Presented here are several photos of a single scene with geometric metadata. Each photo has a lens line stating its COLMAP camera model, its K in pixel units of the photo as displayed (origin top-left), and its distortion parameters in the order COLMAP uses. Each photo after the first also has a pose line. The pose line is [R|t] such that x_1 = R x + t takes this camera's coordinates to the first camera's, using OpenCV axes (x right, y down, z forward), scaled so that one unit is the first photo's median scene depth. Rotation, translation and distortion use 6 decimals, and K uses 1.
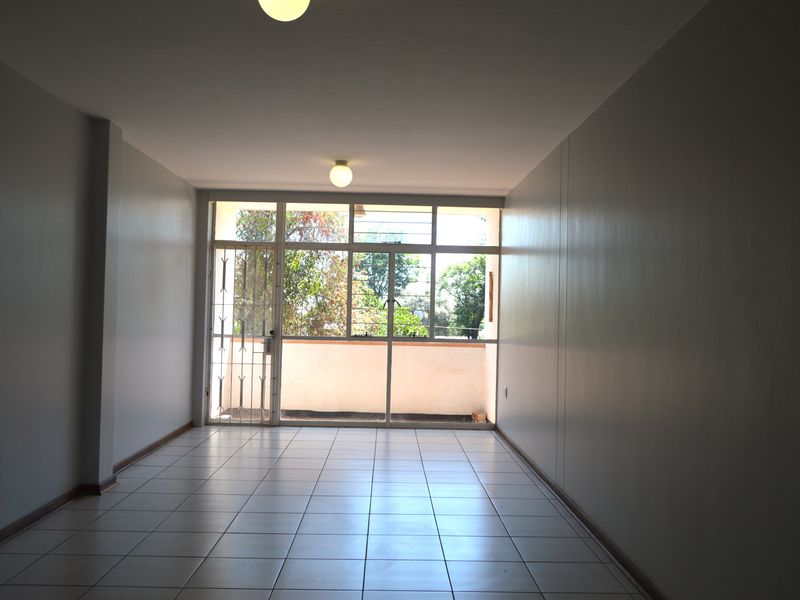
lens RADIAL K [[707.0, 0, 400.0], [0, 707.0, 300.0], [0, 0, 1]] dist [-0.006998, -0.015399]
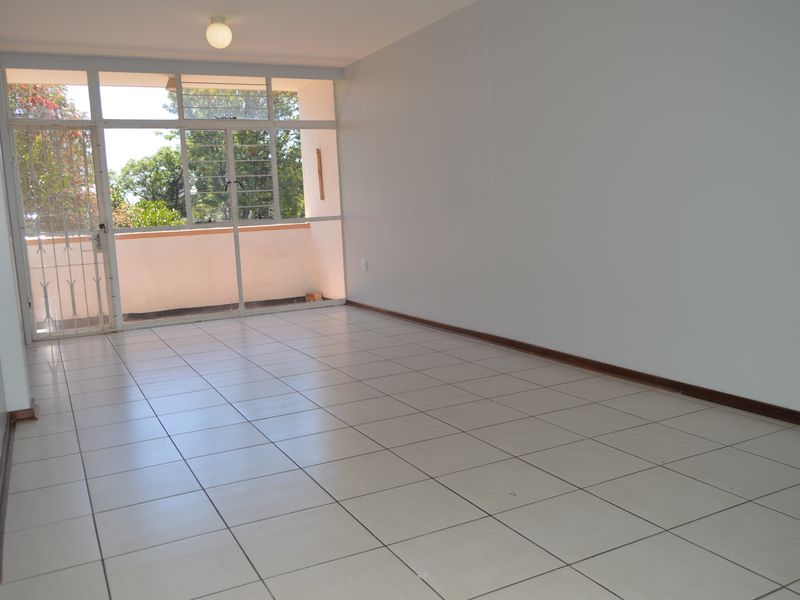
lens RADIAL K [[707.0, 0, 400.0], [0, 707.0, 300.0], [0, 0, 1]] dist [-0.006998, -0.015399]
pose [[0.892171, -0.124550, 0.434188, -0.240509], [0.060536, 0.985531, 0.158317, 0.019950], [-0.447624, -0.114962, 0.886801, 0.057256]]
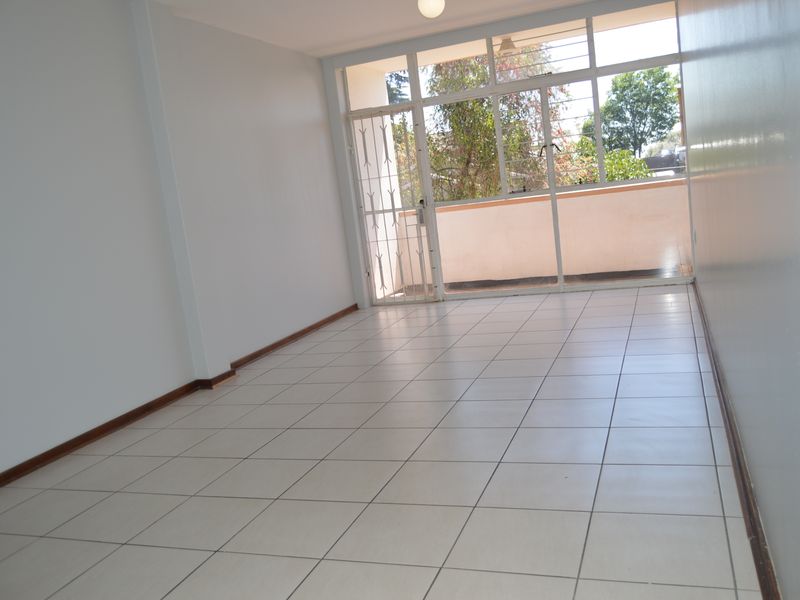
lens RADIAL K [[727.0, 0, 400.0], [0, 727.0, 300.0], [0, 0, 1]] dist [-0.006442, -0.002856]
pose [[0.928400, -0.092158, -0.359973, 0.119189], [0.156107, 0.975853, 0.152780, 0.021735], [0.337201, -0.198035, 0.920368, 0.097239]]
